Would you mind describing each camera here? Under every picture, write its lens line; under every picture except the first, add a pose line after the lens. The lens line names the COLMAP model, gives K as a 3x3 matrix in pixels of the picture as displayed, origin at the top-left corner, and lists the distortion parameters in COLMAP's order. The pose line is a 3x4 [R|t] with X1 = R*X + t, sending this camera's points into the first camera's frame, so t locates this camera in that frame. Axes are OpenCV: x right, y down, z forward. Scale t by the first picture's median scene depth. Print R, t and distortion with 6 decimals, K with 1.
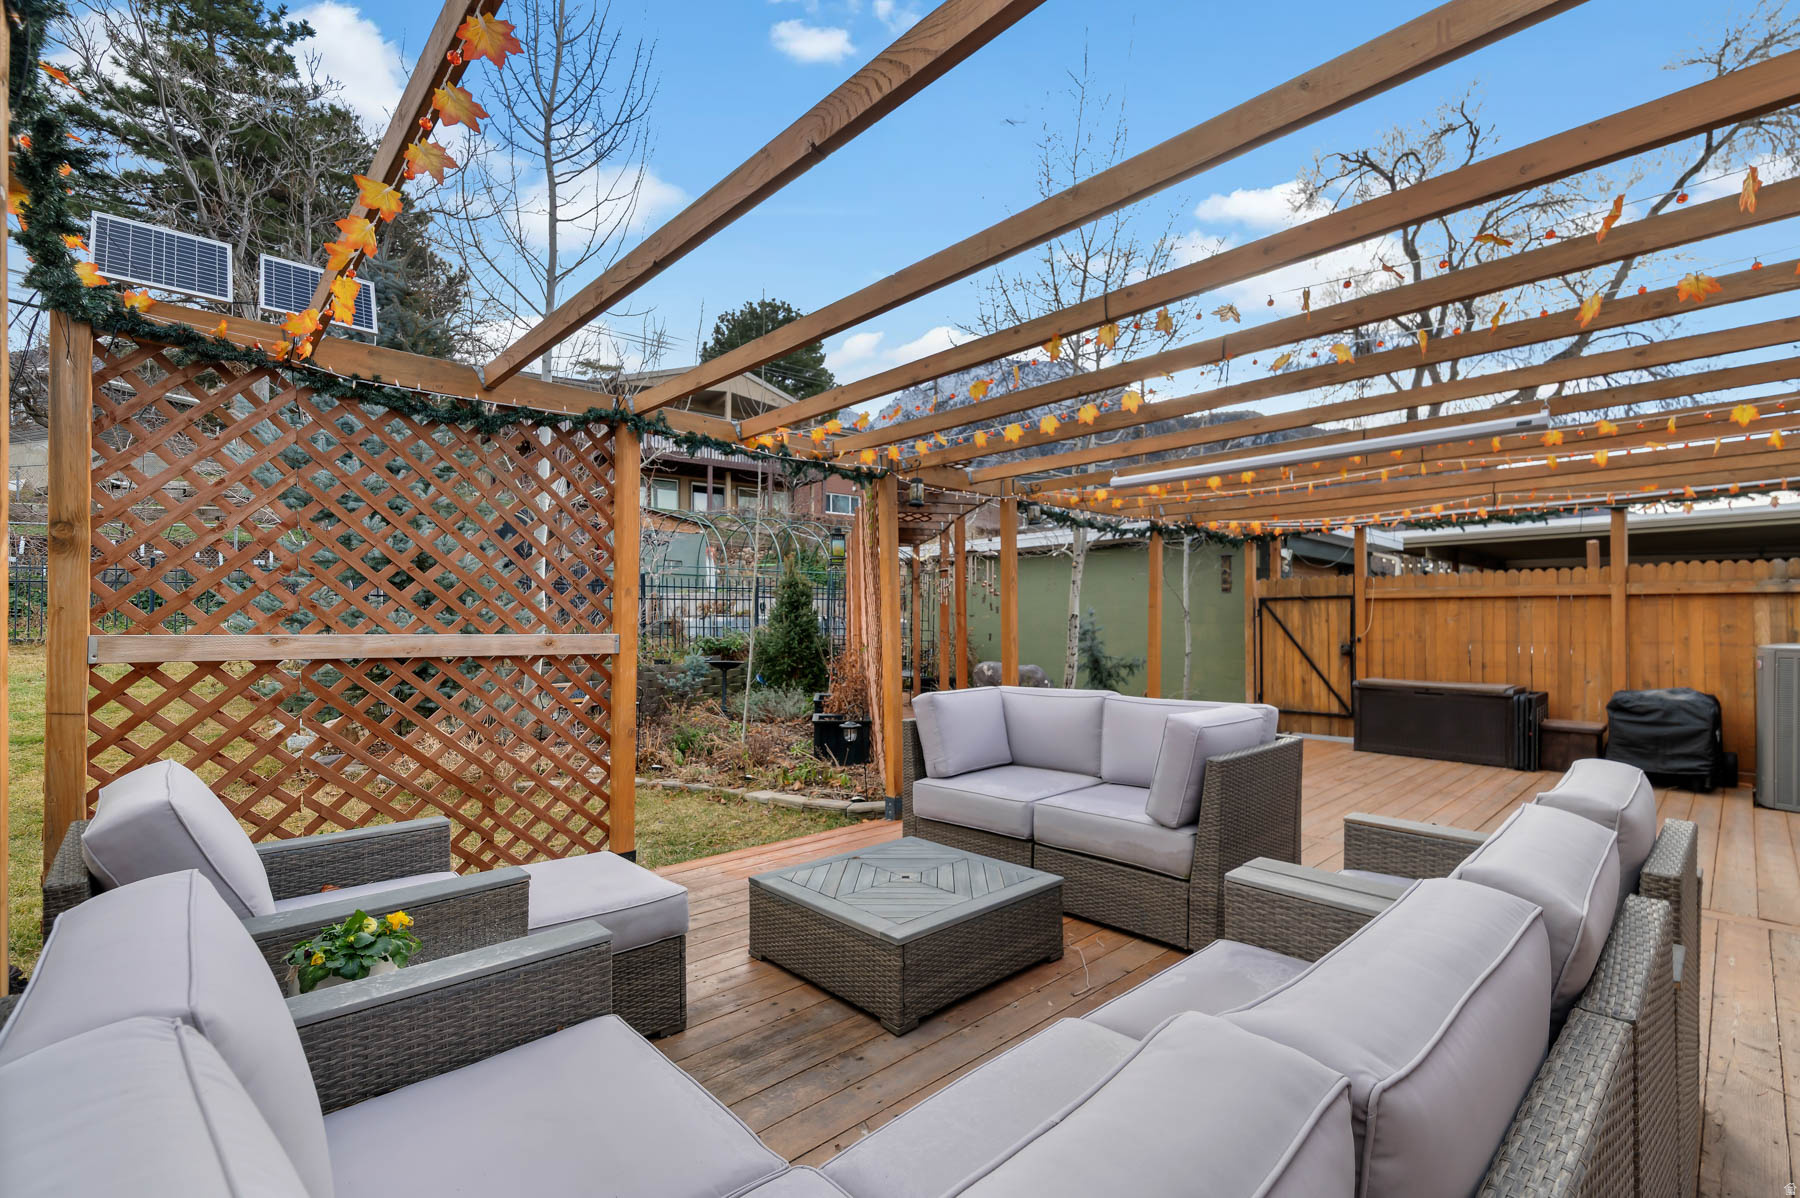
lens RADIAL K [[790.3, 0, 900.3], [0, 790.3, 615.6], [0, 0, 1]] dist [0.000169, 0.000161]
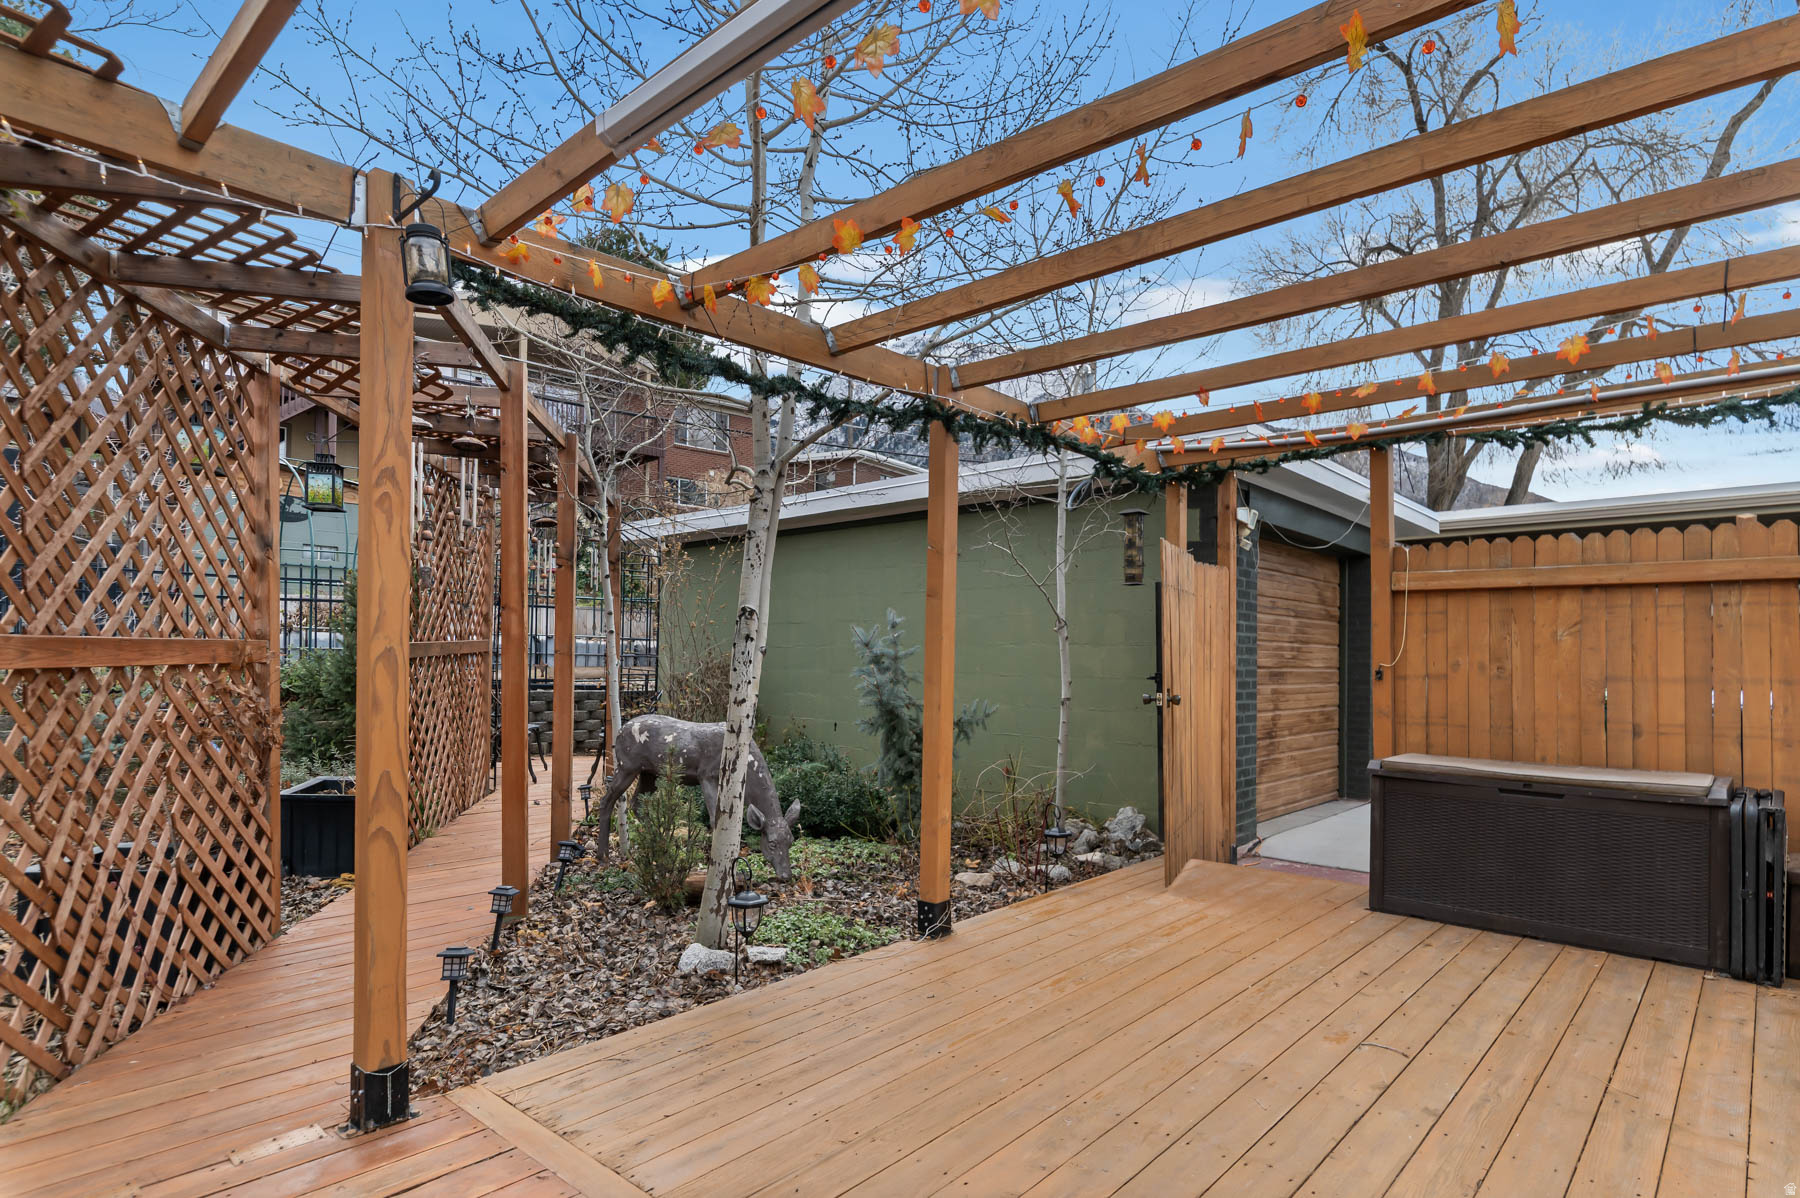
lens RADIAL K [[954.9, 0, 900.1], [0, 954.9, 634.2], [0, 0, 1]] dist [-0.006475, 0.002364]
pose [[0.997514, 0.012688, 0.069322, 0.245698], [-0.011328, 0.999736, -0.019968, 0.021075], [-0.069557, 0.019133, 0.997394, 0.435241]]
